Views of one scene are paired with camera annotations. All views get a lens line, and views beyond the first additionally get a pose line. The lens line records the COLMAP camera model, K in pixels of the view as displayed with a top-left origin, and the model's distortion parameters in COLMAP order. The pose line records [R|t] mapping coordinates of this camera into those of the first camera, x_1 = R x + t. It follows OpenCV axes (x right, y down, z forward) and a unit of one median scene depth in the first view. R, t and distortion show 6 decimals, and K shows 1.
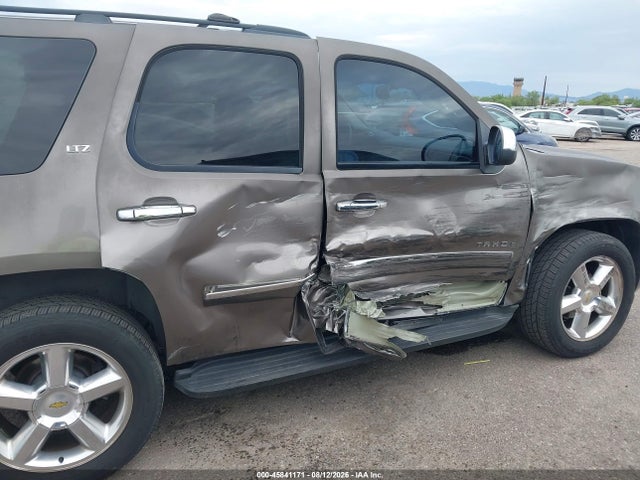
lens RADIAL K [[501.9, 0, 320.0], [0, 501.9, 240.0], [0, 0, 1]] dist [0.101513, -0.140843]
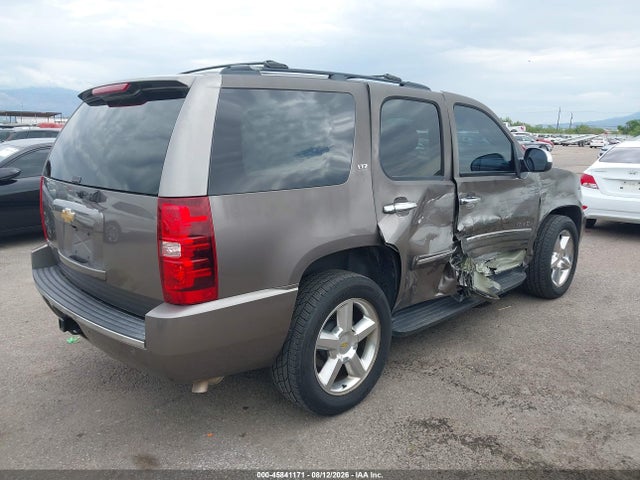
lens RADIAL K [[501.9, 0, 320.0], [0, 501.9, 240.0], [0, 0, 1]] dist [0.101513, -0.140843]
pose [[0.939489, -0.071027, 0.335136, -0.835477], [0.085614, 0.995908, -0.028935, 0.052833], [-0.331709, 0.055877, 0.941725, -0.261767]]
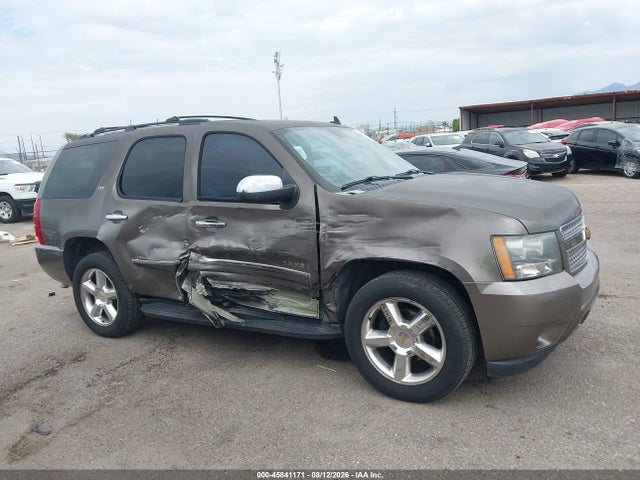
lens RADIAL K [[505.1, 0, 320.4], [0, 505.1, 232.6], [0, 0, 1]] dist [0.044436, -0.094094]
pose [[0.577006, 0.095959, -0.811083, 1.546541], [-0.125658, 0.991680, 0.027932, -0.126463], [0.807016, 0.085803, 0.584263, 0.347531]]
